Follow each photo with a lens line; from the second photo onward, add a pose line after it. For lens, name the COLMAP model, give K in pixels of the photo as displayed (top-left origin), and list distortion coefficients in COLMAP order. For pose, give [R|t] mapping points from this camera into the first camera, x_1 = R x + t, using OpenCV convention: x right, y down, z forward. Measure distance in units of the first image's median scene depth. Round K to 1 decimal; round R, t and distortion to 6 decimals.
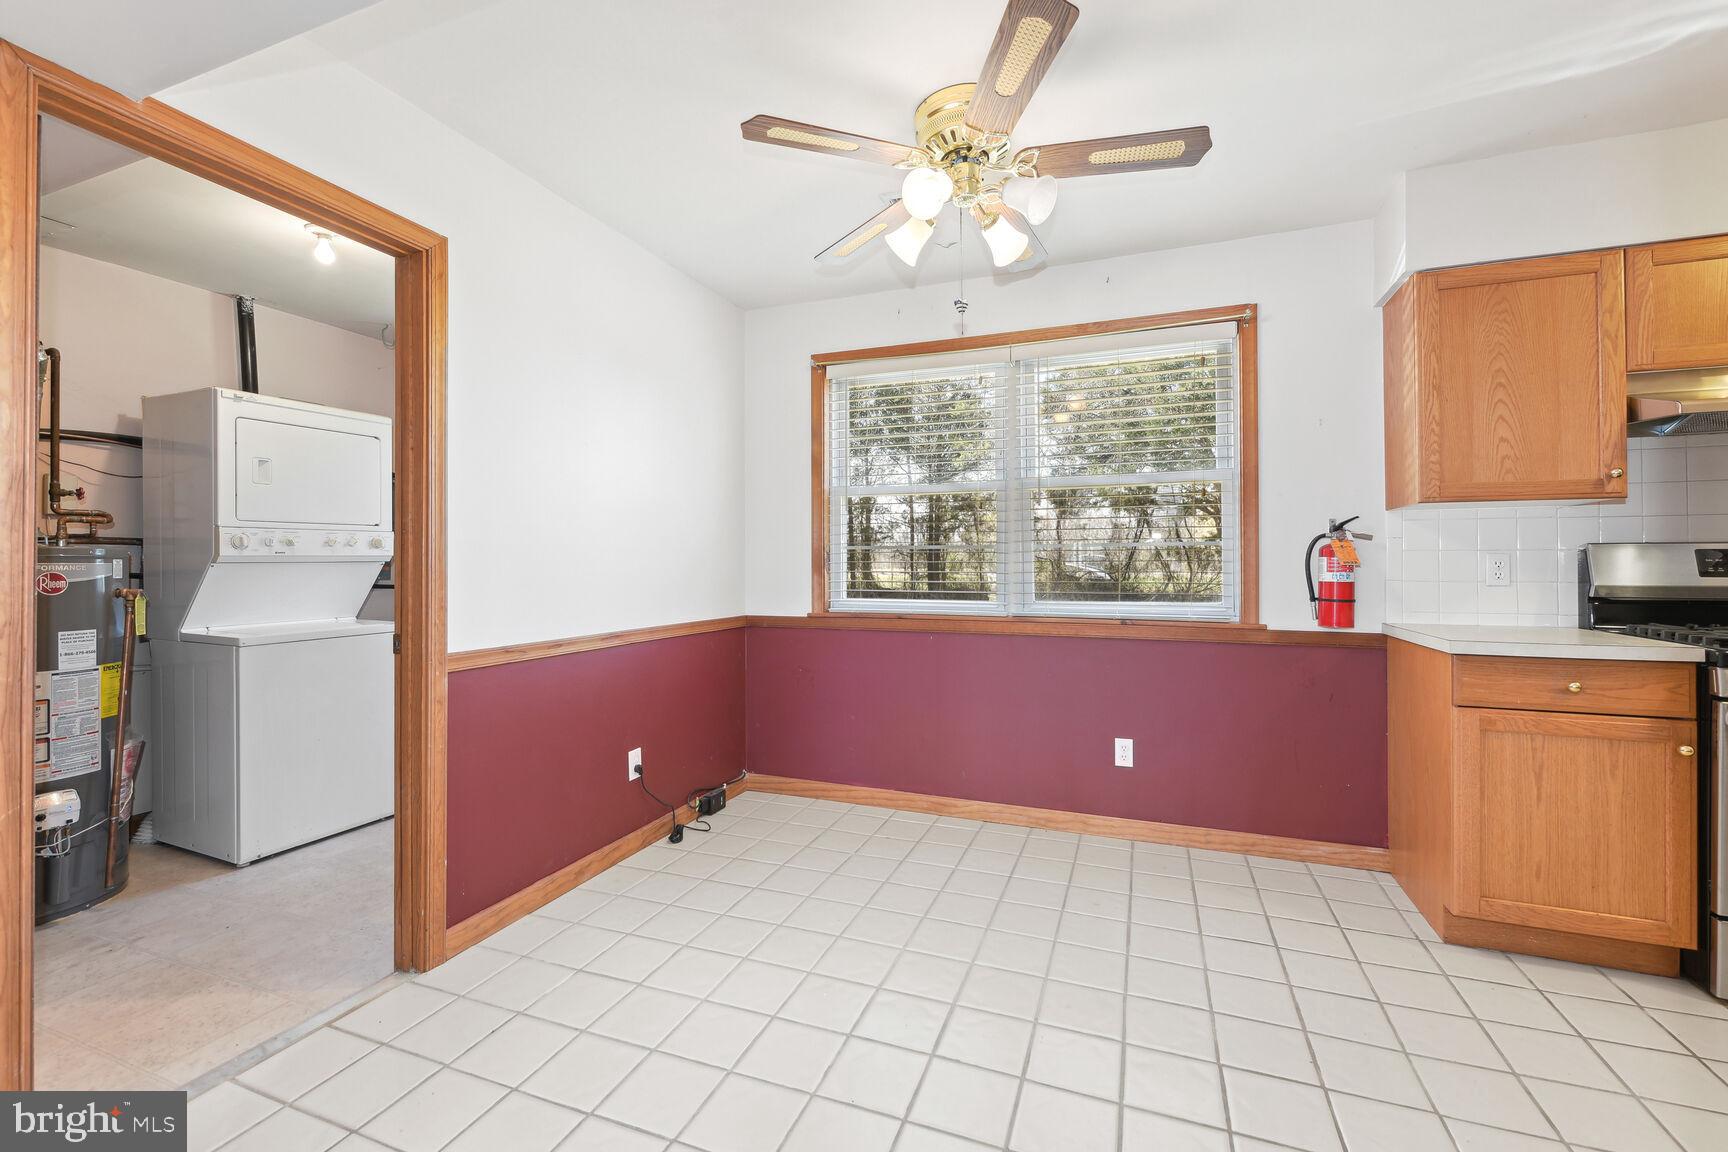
lens RADIAL K [[721.2, 0, 869.7], [0, 721.2, 565.6], [0, 0, 1]] dist [0.008642, -0.002477]
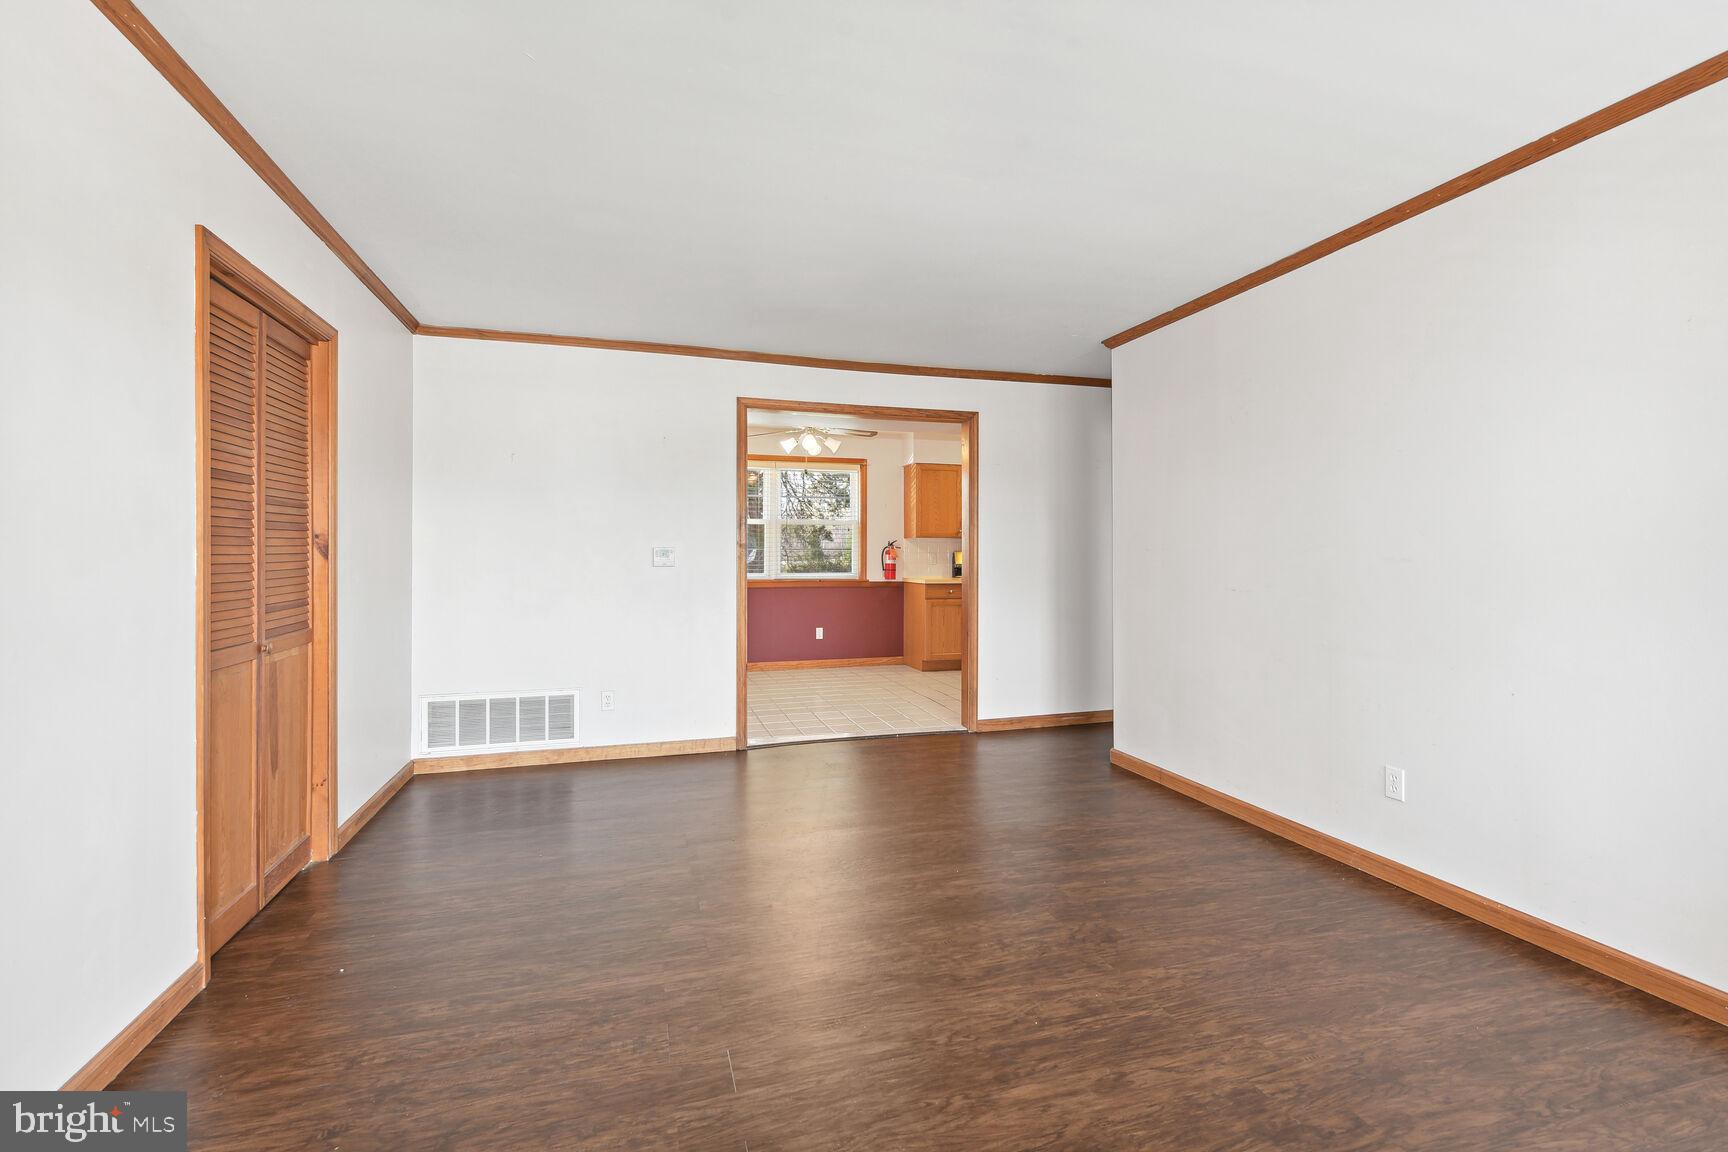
lens RADIAL K [[750.0, 0, 865.2], [0, 750.0, 565.8], [0, 0, 1]] dist [0.000705, -0.001303]
pose [[0.791251, 0.000448, 0.611491, -1.333009], [-0.003764, 0.999984, 0.004138, 0.021556], [-0.611480, -0.005576, 0.791240, -1.366554]]
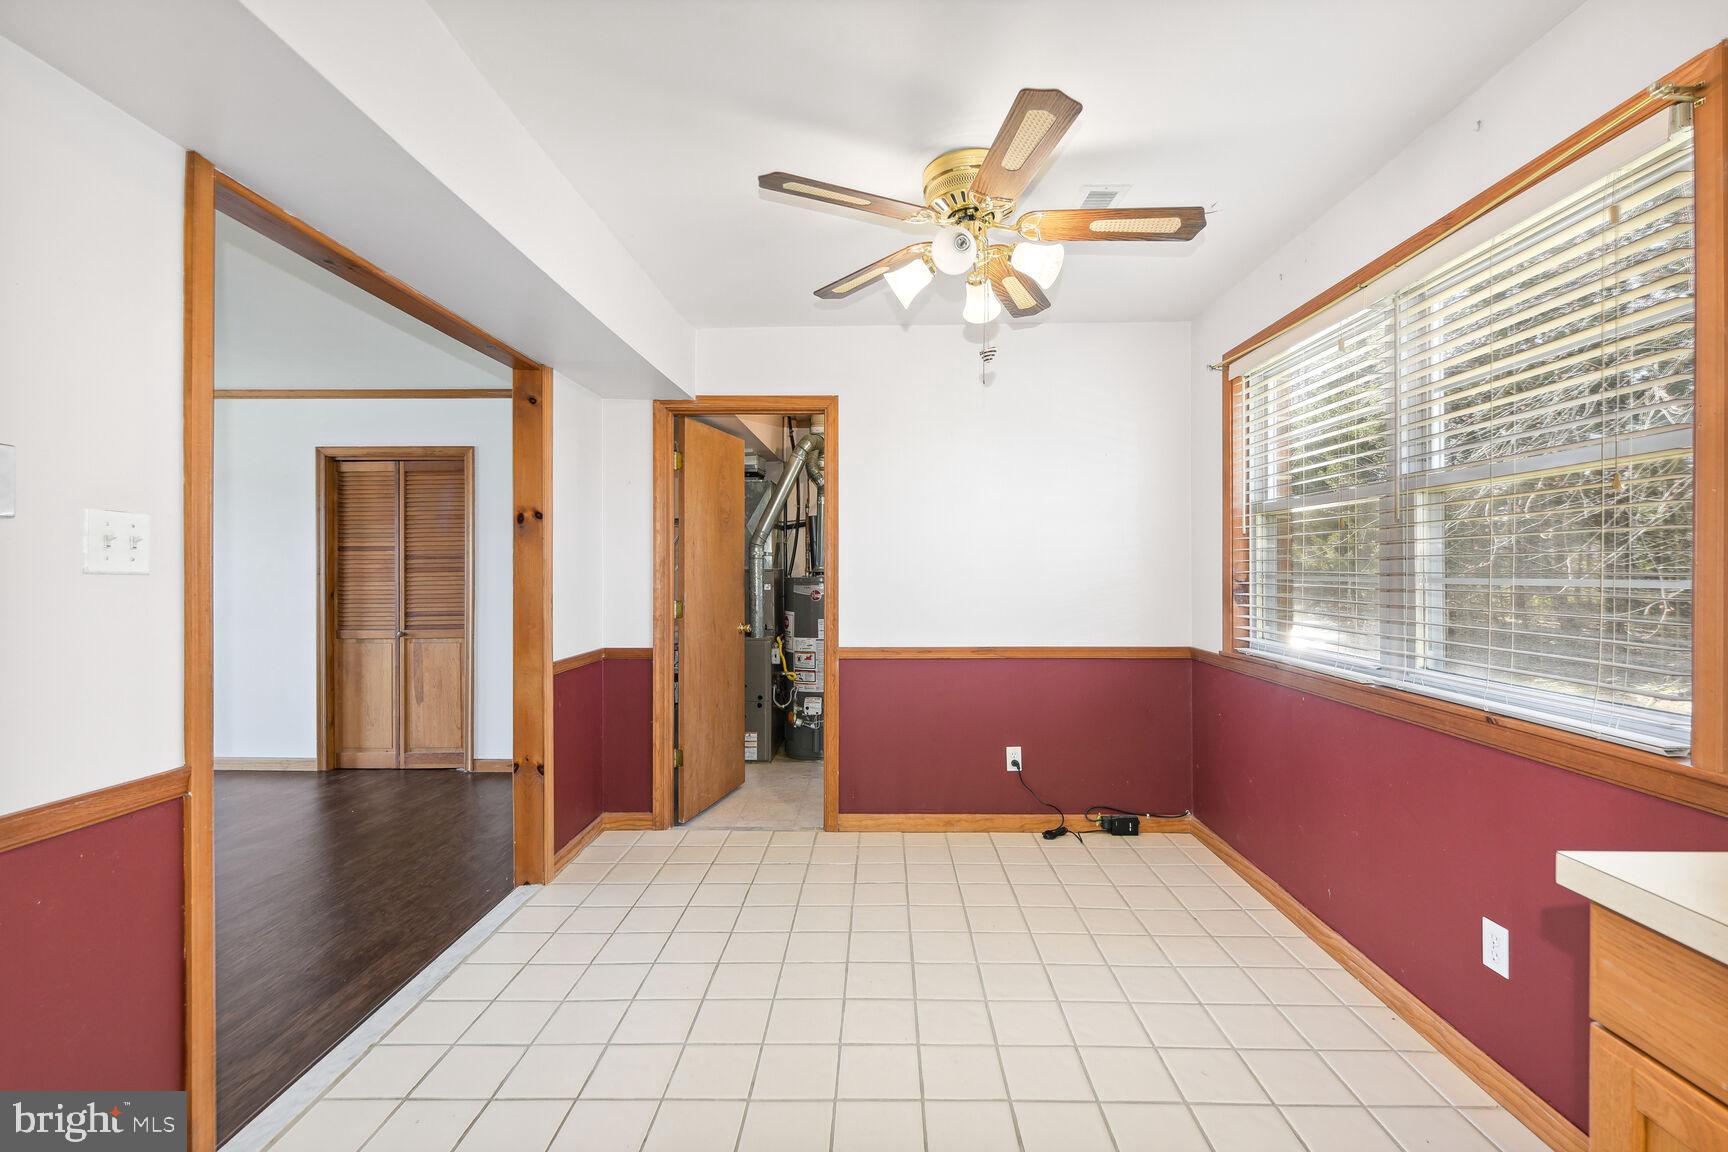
lens RADIAL K [[750.0, 0, 862.3], [0, 750.0, 571.6], [0, 0, 1]] dist [0.000705, -0.001303]
pose [[0.341154, 0.004138, -0.939998, 0.872433], [0.000468, 0.999989, 0.004572, -0.048459], [0.940007, -0.002000, 0.341148, 0.389877]]
